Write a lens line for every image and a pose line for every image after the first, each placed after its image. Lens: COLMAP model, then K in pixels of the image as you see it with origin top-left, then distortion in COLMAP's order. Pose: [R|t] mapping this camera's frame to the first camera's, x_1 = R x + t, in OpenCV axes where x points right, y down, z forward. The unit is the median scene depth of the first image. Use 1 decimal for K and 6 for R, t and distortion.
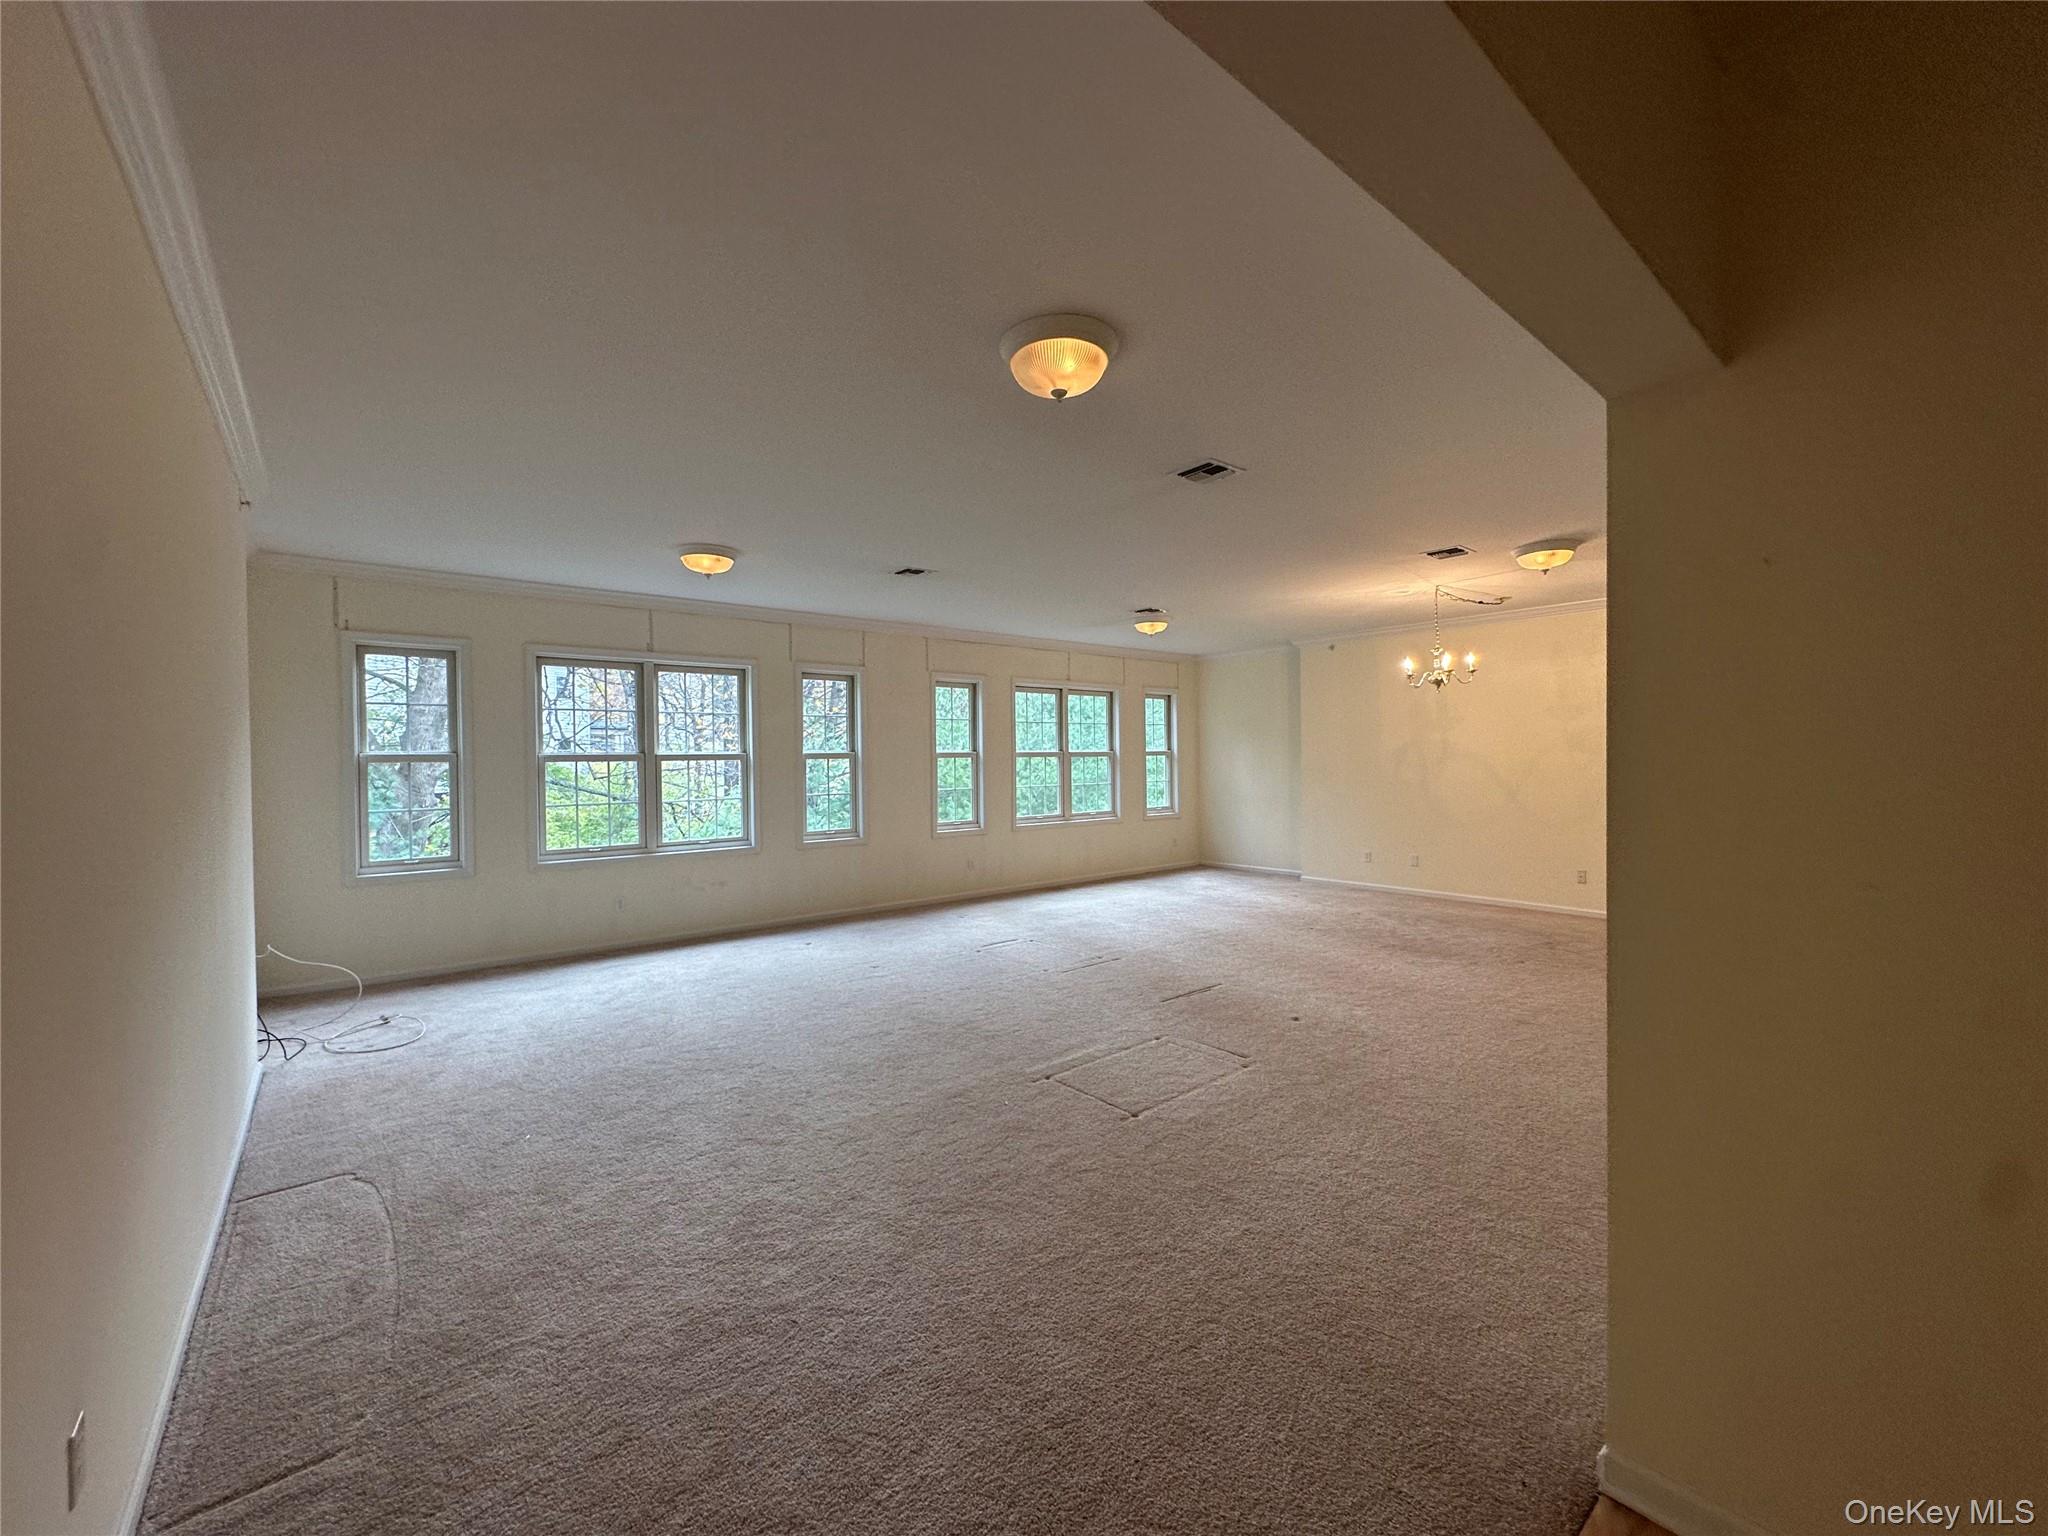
lens RADIAL K [[816.6, 0, 1024.0], [0, 816.6, 768.0], [0, 0, 1]] dist [-0.002362, 0.000669]
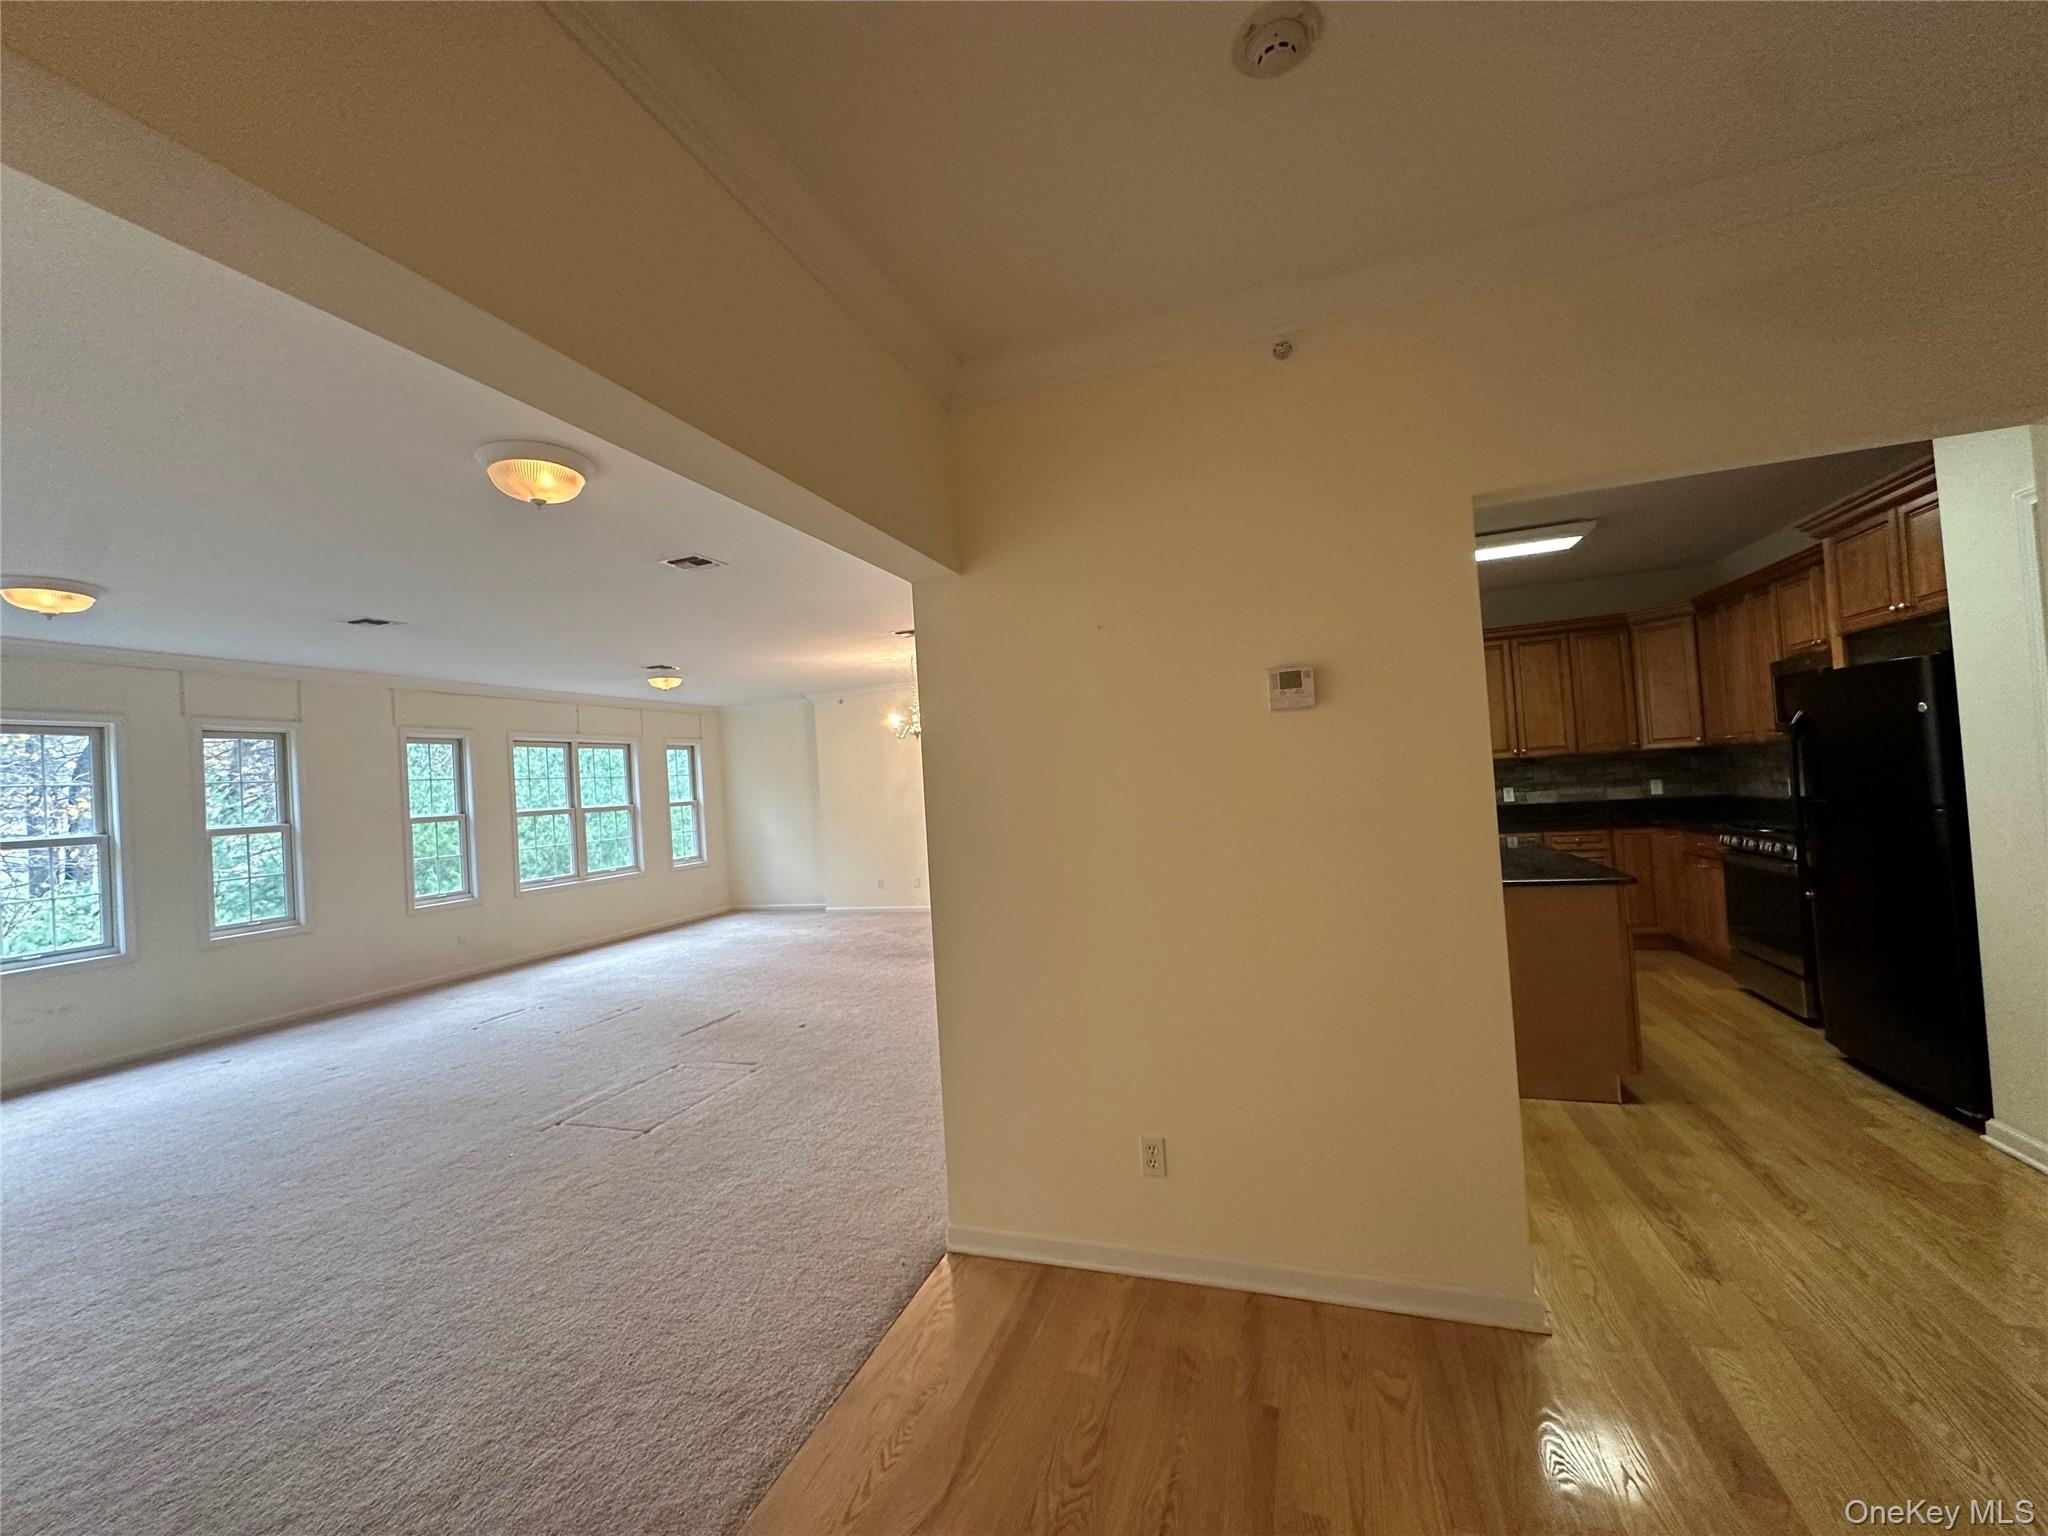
lens RADIAL K [[816.6, 0, 1024.0], [0, 816.6, 768.0], [0, 0, 1]] dist [-0.002362, 0.000669]
pose [[0.855694, -0.034157, 0.516353, 0.009772], [0.061661, 0.997440, -0.036204, 0.000227], [-0.513795, 0.062818, 0.855610, -0.139507]]
